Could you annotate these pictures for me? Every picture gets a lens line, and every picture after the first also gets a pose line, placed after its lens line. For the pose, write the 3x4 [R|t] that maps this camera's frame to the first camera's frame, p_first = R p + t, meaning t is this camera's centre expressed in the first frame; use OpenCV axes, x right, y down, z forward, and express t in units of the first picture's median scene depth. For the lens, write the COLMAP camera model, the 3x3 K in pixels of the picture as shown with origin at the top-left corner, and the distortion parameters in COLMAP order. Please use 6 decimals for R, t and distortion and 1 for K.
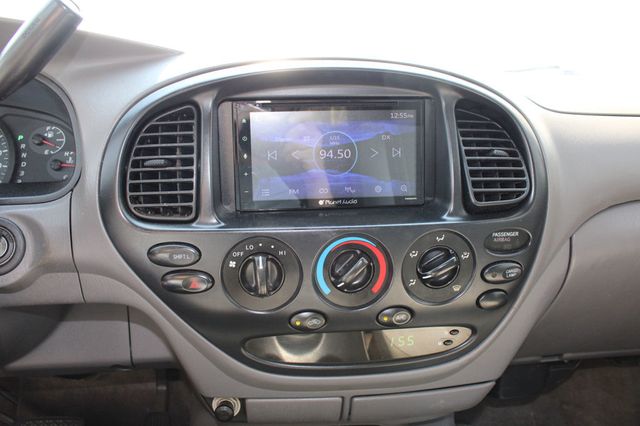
lens RADIAL K [[533.0, 0, 320.0], [0, 533.0, 213.0], [0, 0, 1]] dist [-0.168268, 0.141728]
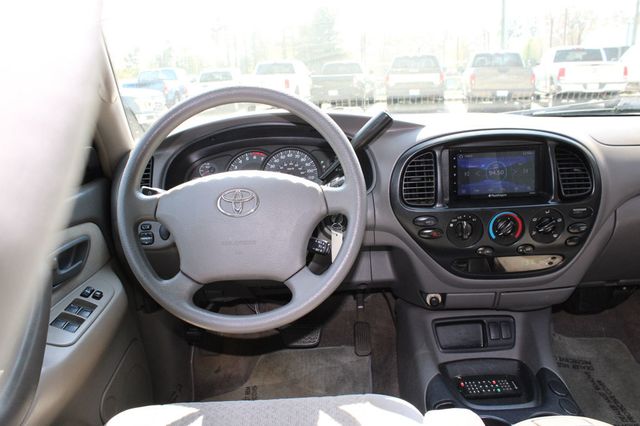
lens RADIAL K [[533.0, 0, 320.0], [0, 533.0, 213.0], [0, 0, 1]] dist [-0.168268, 0.141728]
pose [[0.988823, -0.013467, -0.148488, -0.355338], [0.021893, 0.998232, 0.055258, -0.081210], [0.147481, -0.057891, 0.987369, -1.155273]]
